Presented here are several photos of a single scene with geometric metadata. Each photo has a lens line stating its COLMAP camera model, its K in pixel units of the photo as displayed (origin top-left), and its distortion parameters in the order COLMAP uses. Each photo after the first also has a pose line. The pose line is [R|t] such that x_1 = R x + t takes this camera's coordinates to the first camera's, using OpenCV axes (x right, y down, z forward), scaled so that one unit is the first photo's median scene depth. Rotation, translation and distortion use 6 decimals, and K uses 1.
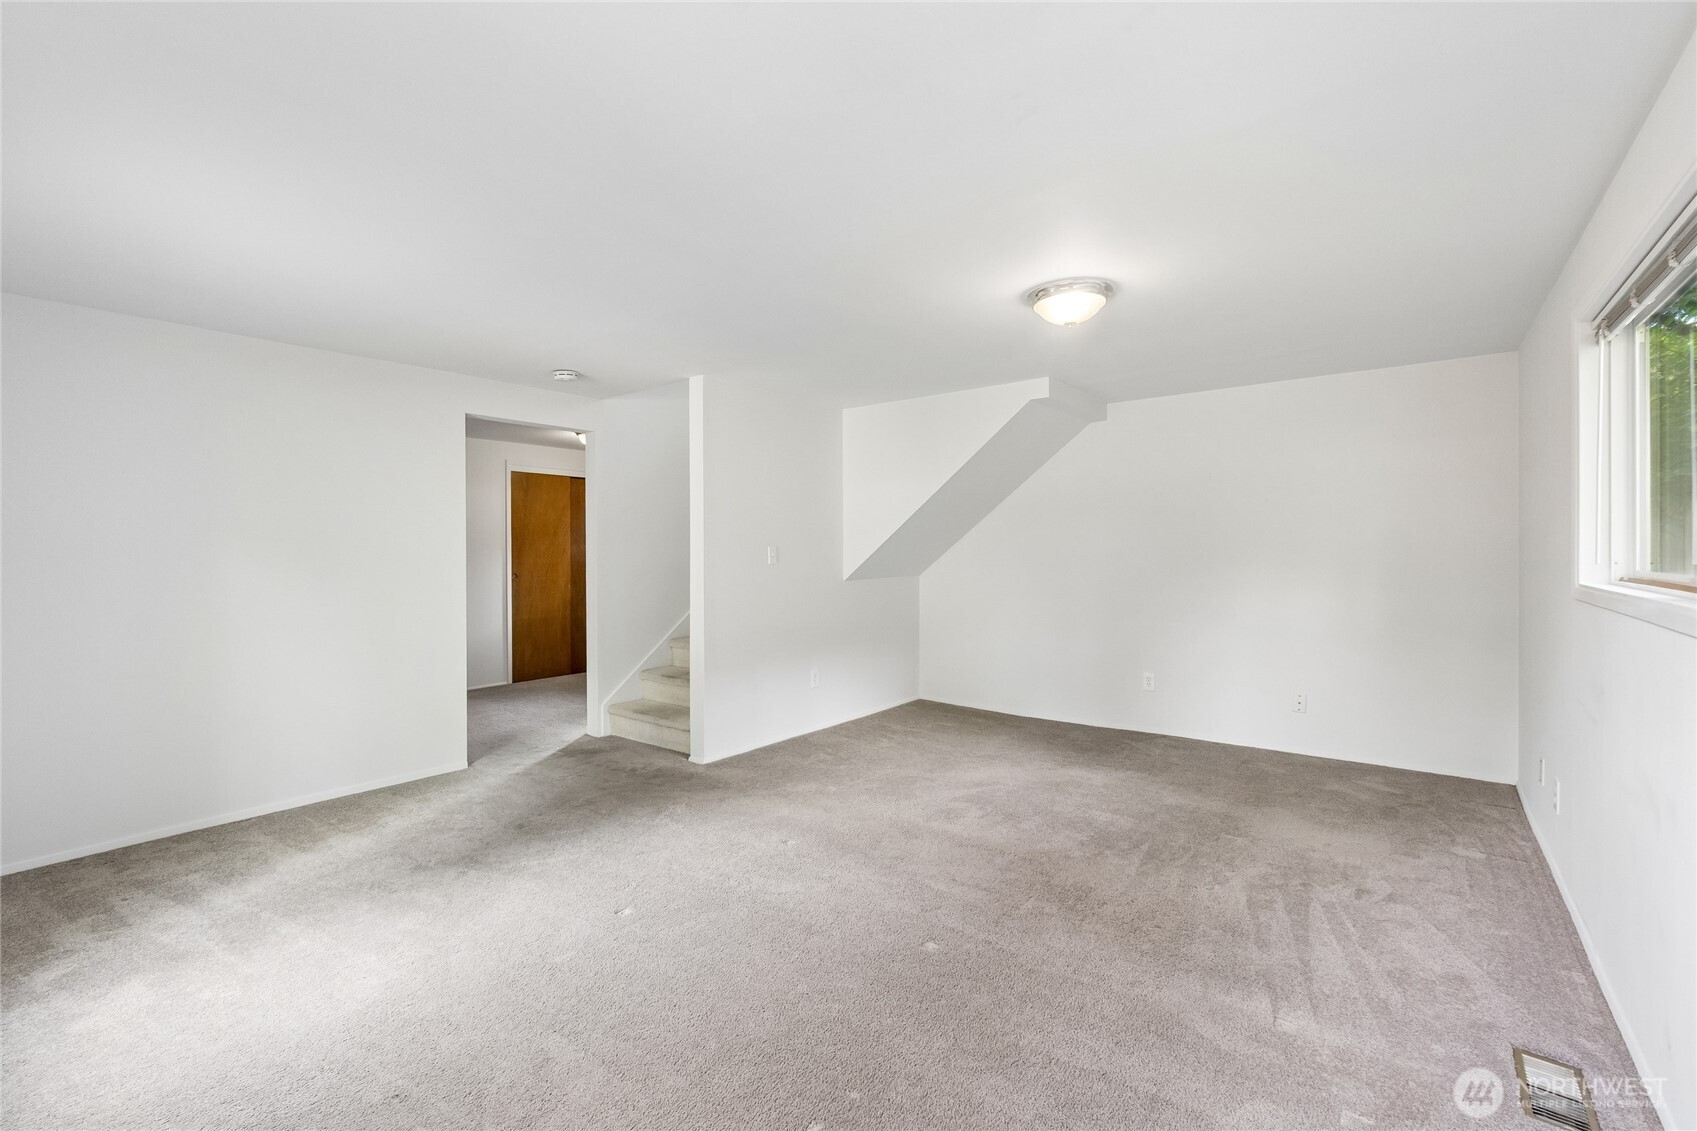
lens RADIAL K [[713.5, 0, 846.8], [0, 713.5, 560.3], [0, 0, 1]] dist [0.001558, 0.002108]
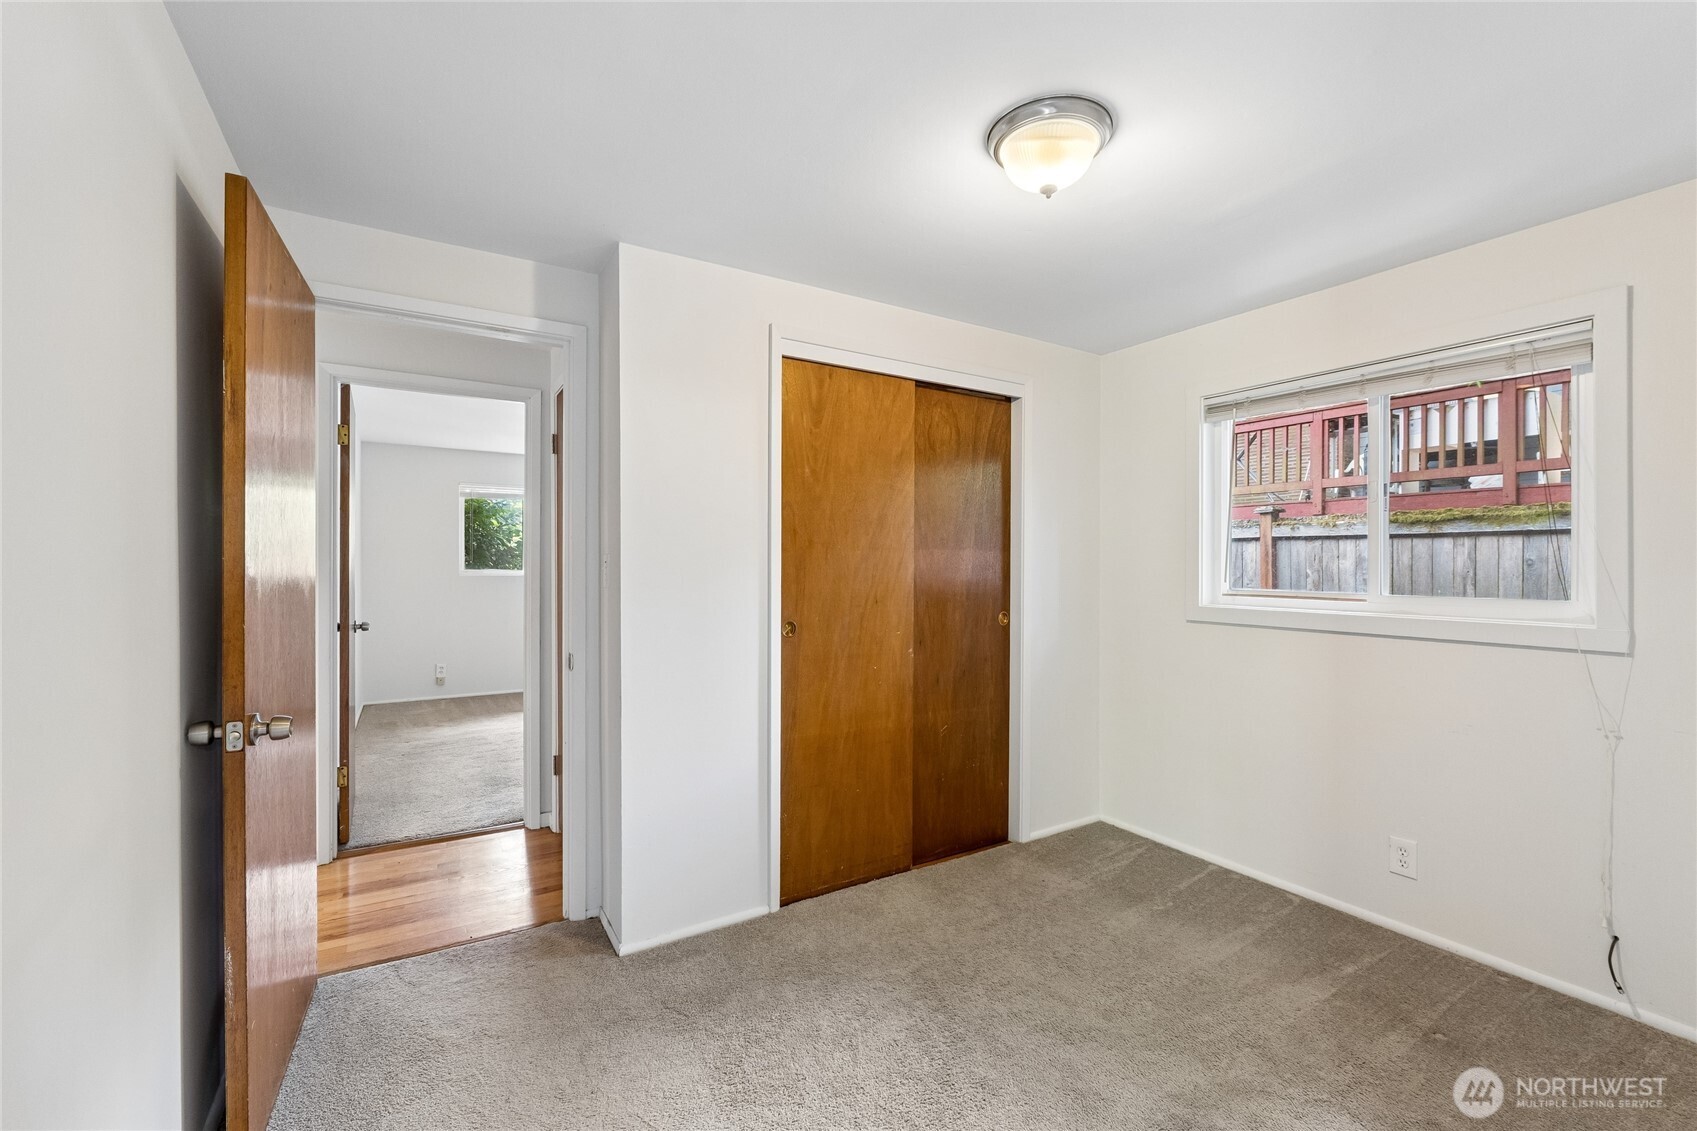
lens RADIAL K [[713.5, 0, 854.1], [0, 713.5, 567.3], [0, 0, 1]] dist [0.001558, 0.002108]
pose [[0.943404, 0.004242, -0.331620, -0.296821], [-0.008483, 0.999900, -0.011341, -0.006518], [0.331538, 0.013512, 0.943345, 0.631792]]
